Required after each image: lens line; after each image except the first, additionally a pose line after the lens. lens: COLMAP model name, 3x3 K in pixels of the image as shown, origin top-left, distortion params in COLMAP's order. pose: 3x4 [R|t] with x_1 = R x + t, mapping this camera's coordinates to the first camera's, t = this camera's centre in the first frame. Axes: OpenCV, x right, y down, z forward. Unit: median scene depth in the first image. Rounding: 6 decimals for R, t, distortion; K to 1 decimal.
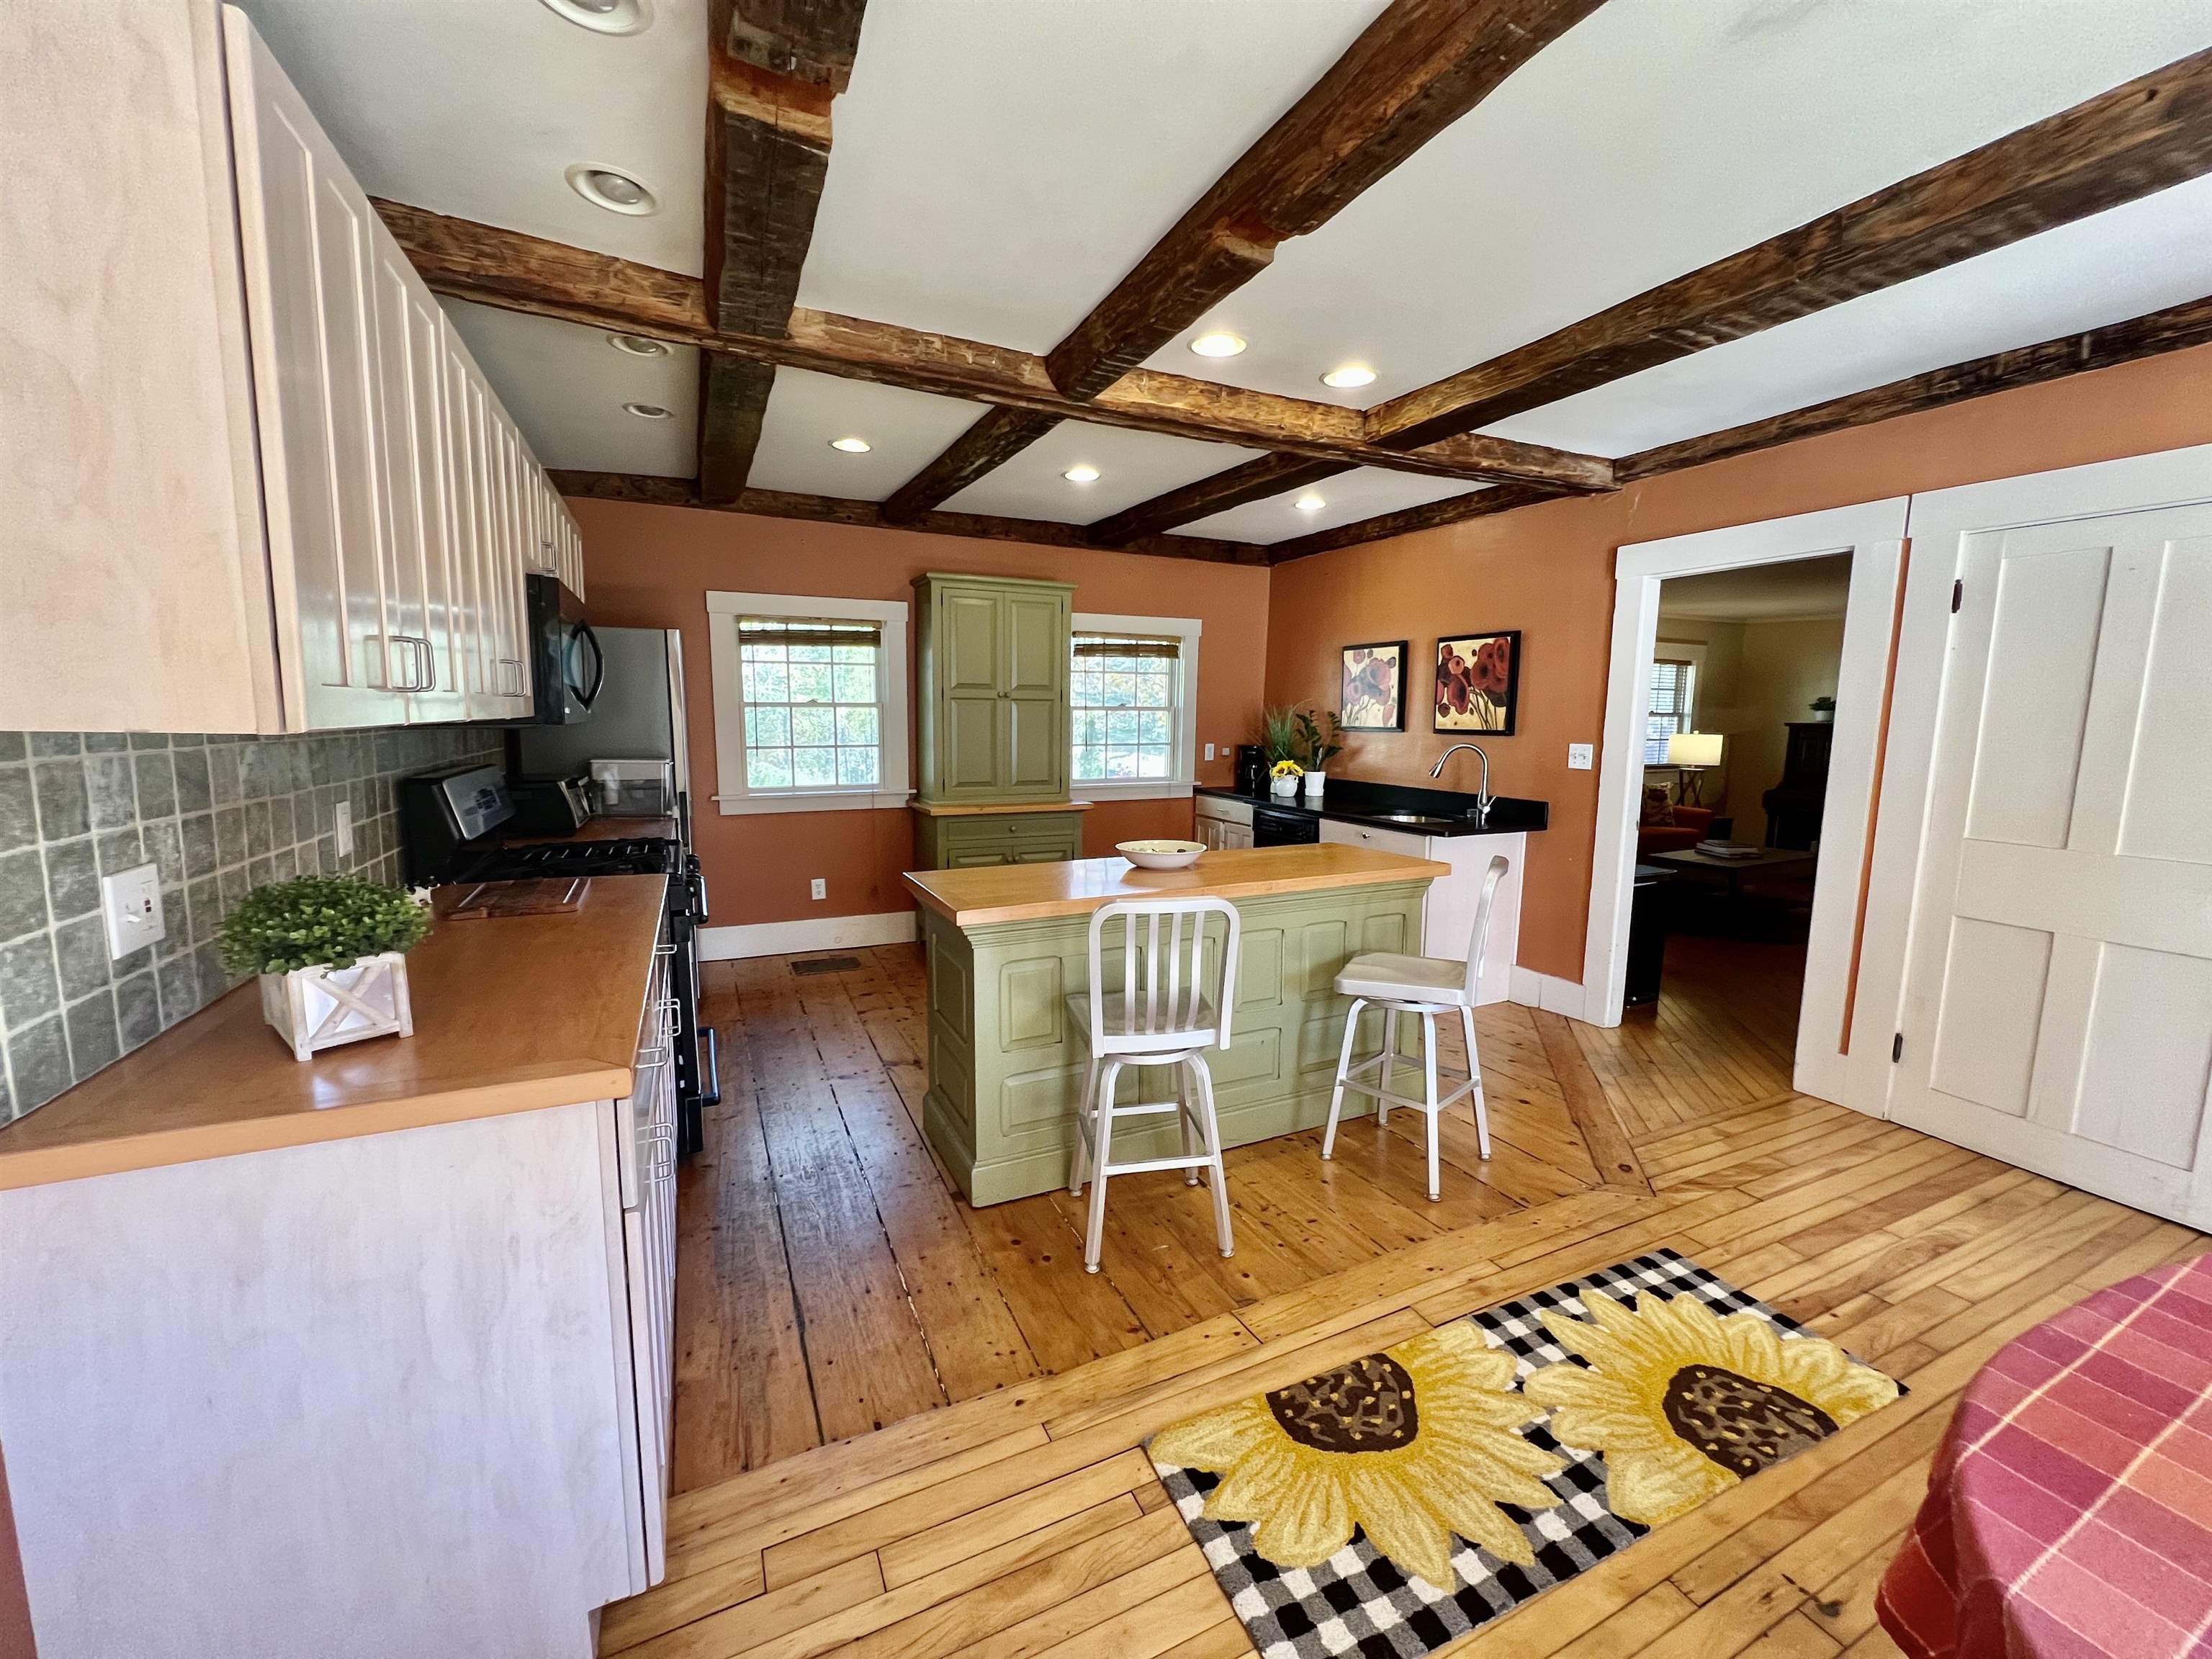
lens RADIAL K [[880.7, 0, 1106.0], [0, 880.7, 829.5], [0, 0, 1]] dist [-0.000051, 0.000002]
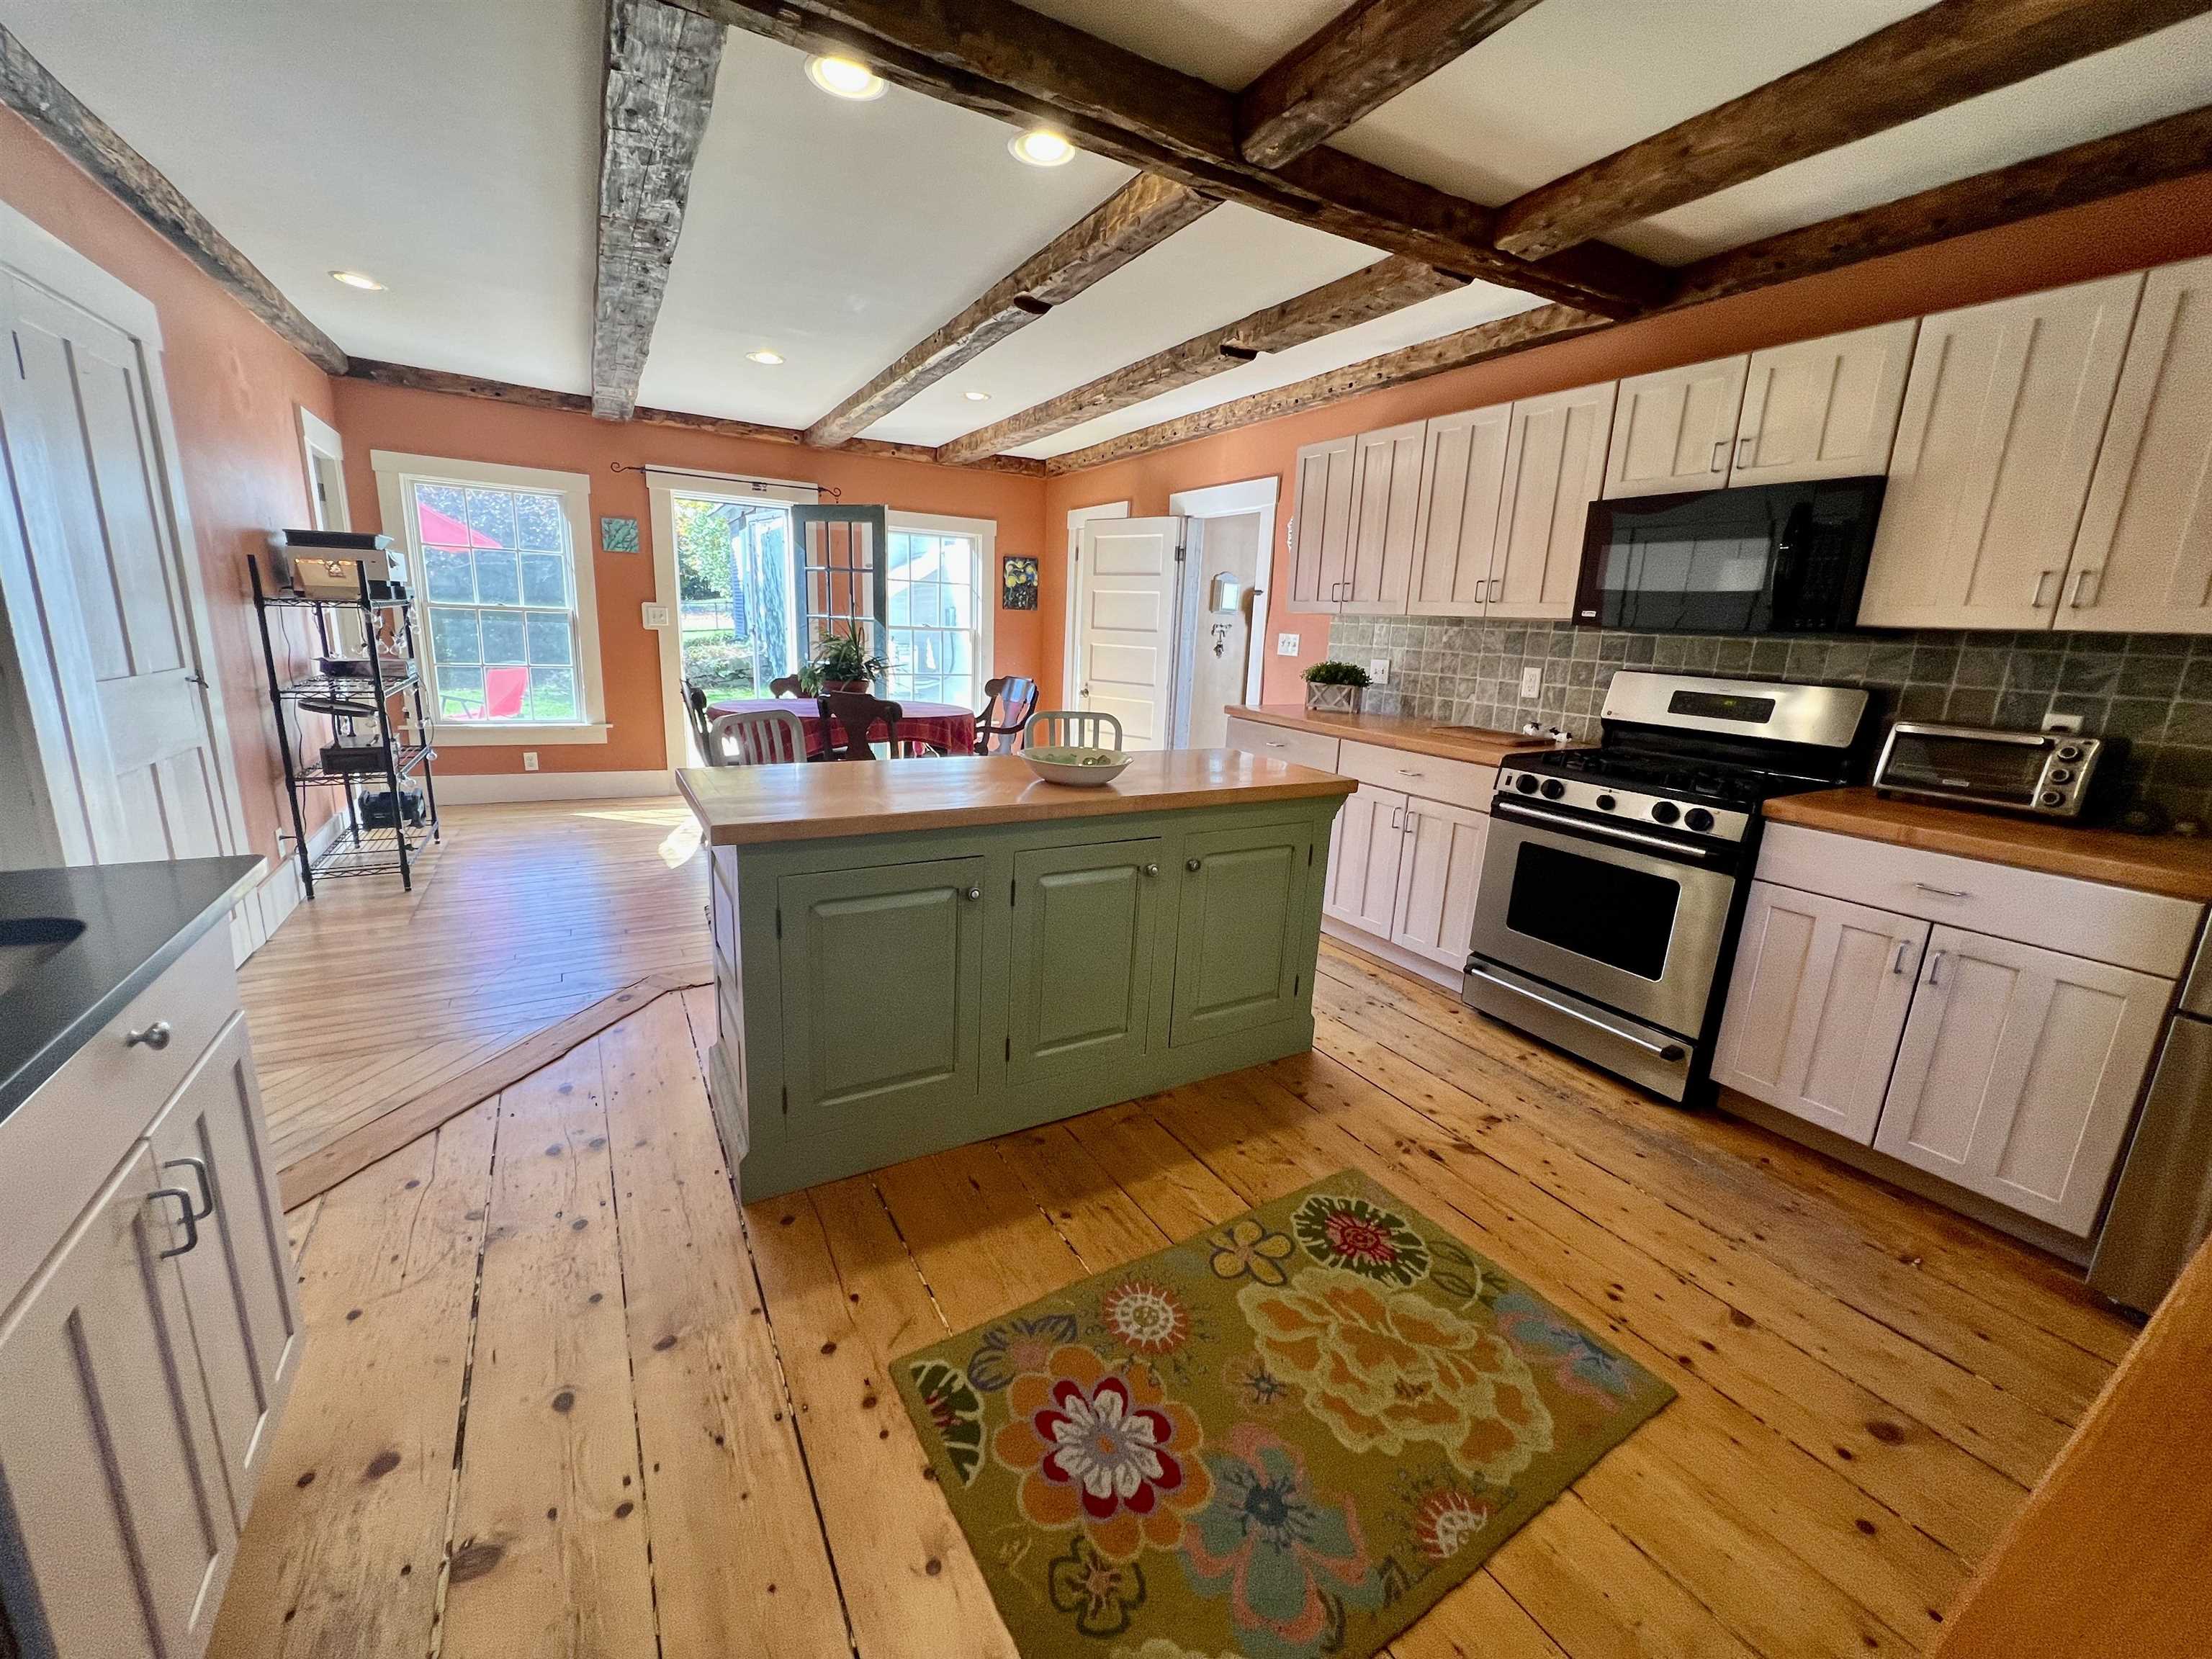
lens RADIAL K [[874.4, 0, 1097.3], [0, 874.4, 819.8], [0, 0, 1]] dist [-0.000745, 0.000194]
pose [[-0.993340, -0.026314, -0.112176, 0.221623], [-0.064445, 0.933932, 0.351592, -0.361170], [0.095513, 0.356480, -0.929408, 3.049732]]
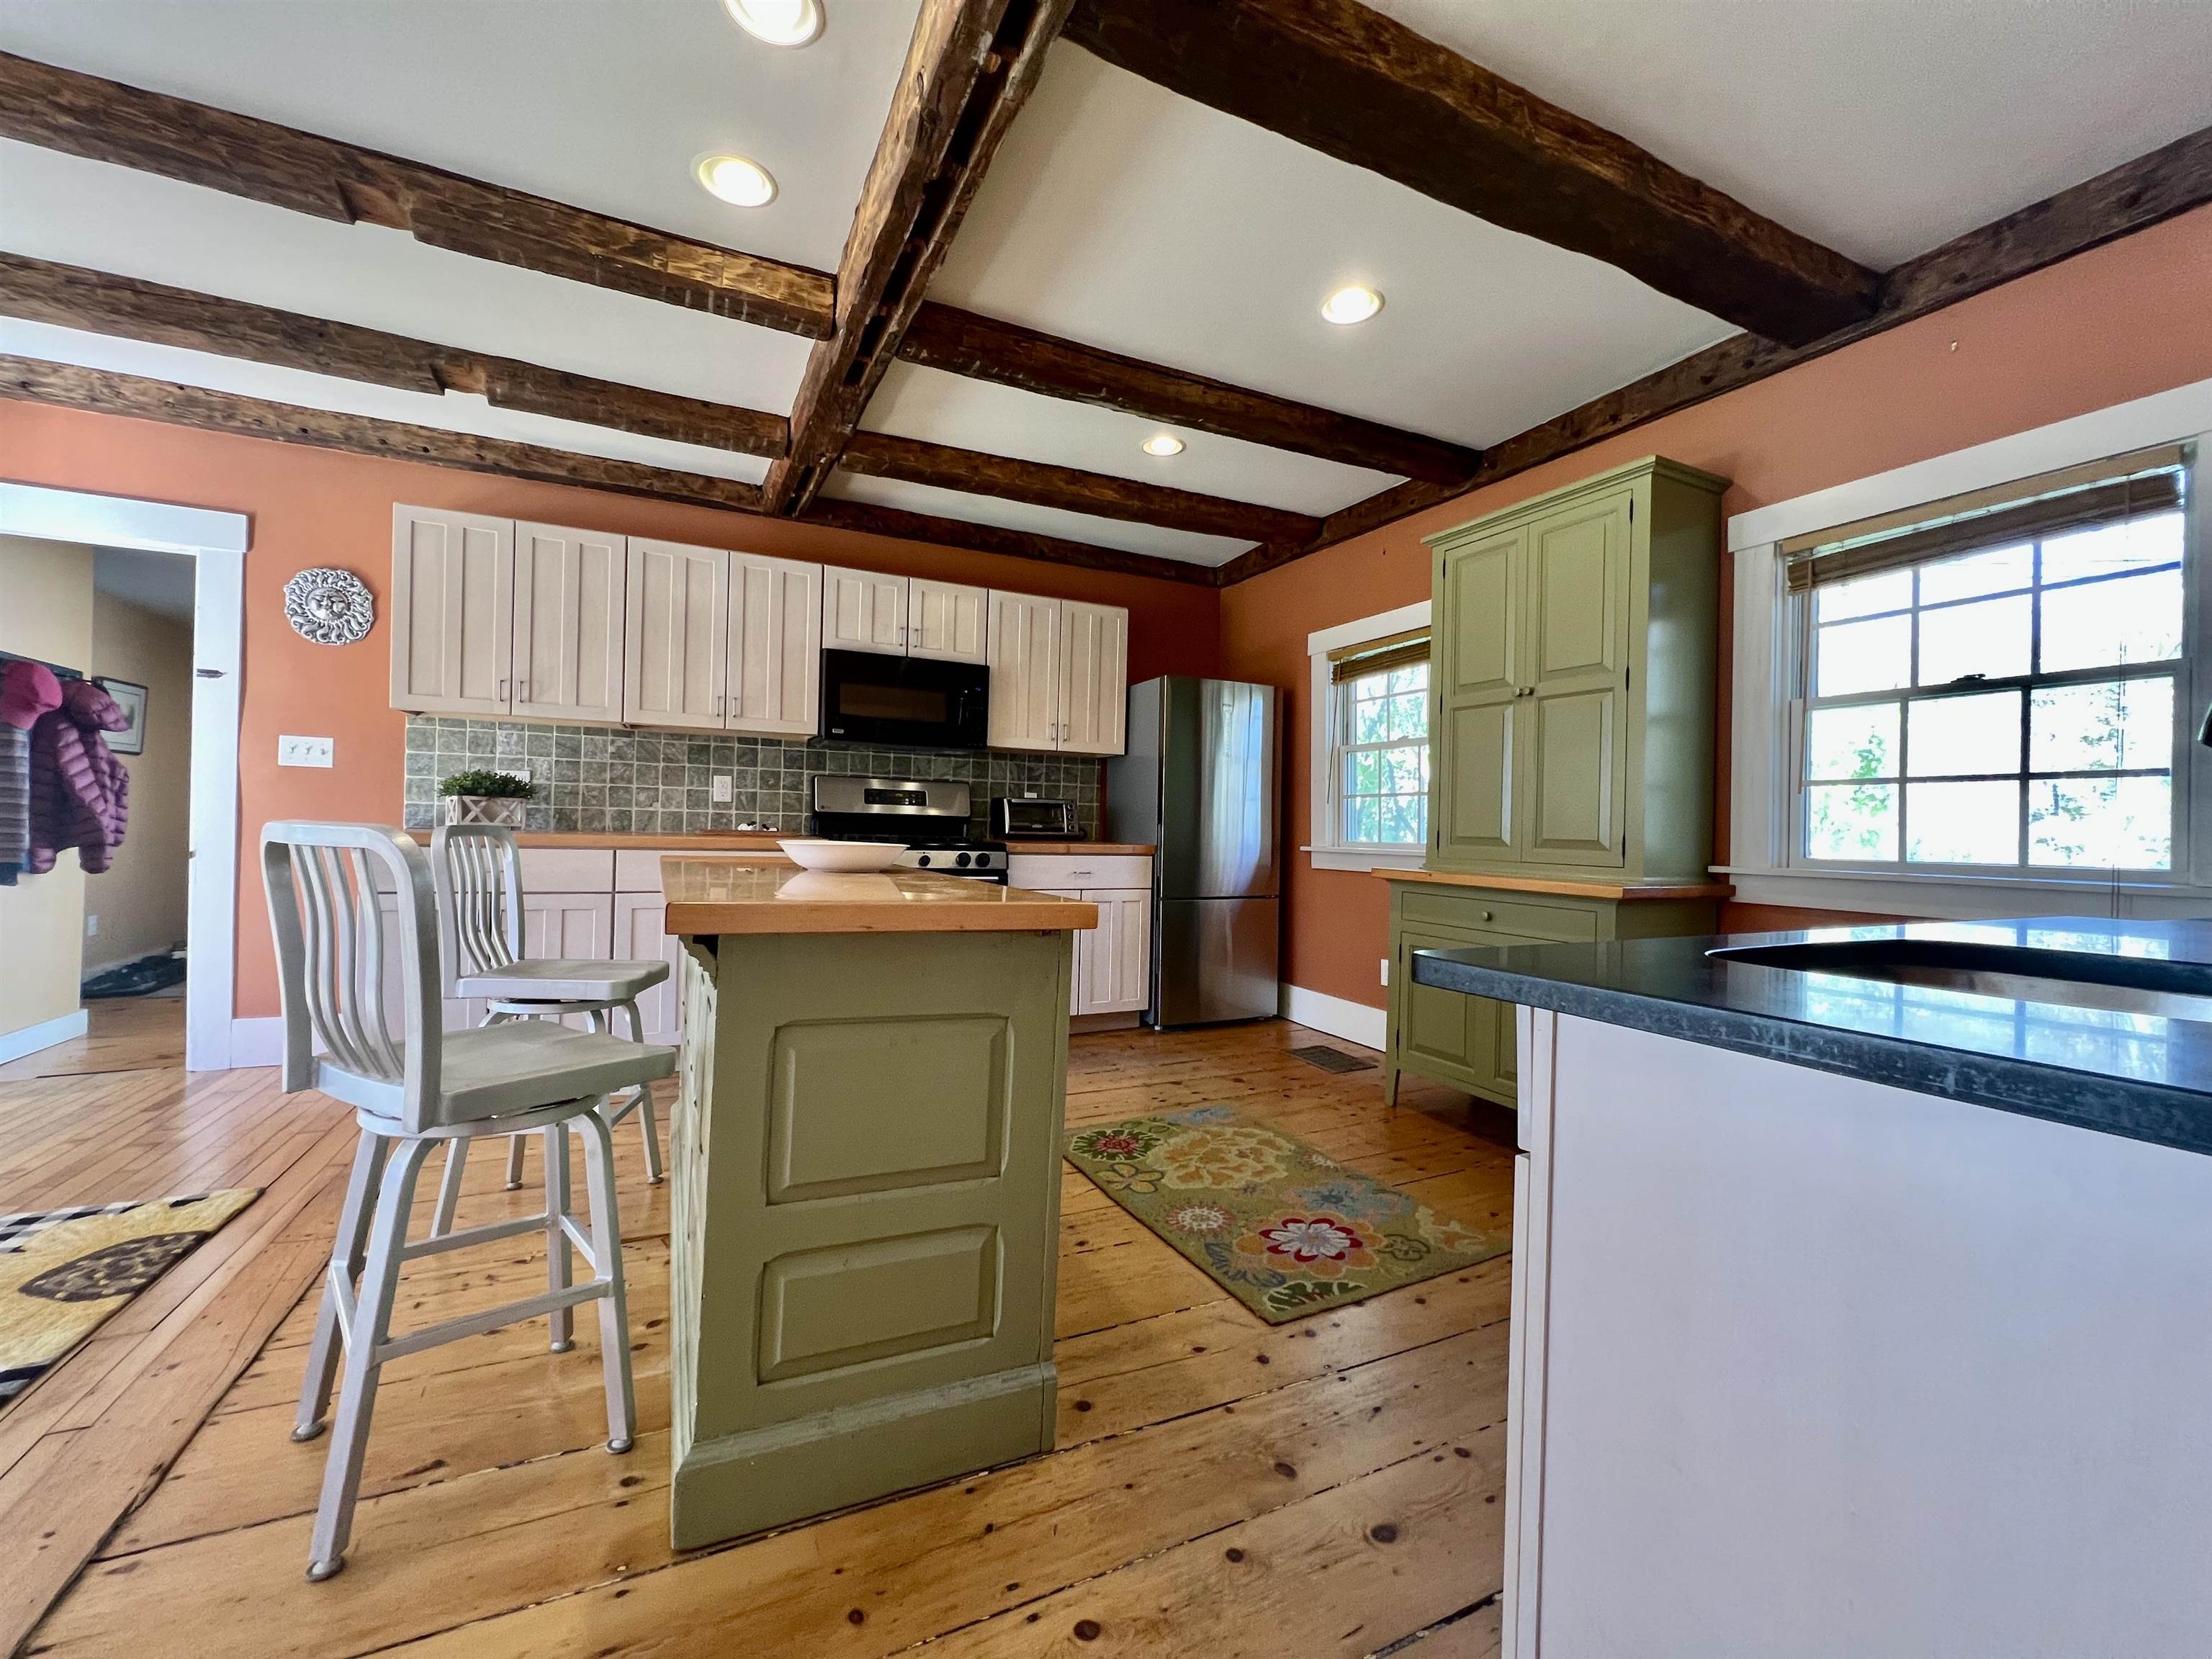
lens RADIAL K [[874.4, 0, 1097.3], [0, 874.4, 819.8], [0, 0, 1]] dist [-0.000745, 0.000194]
pose [[0.024283, -0.013111, -0.999619, 1.363793], [-0.161573, 0.986717, -0.016867, -0.041785], [0.986562, 0.161921, 0.021842, 2.060620]]
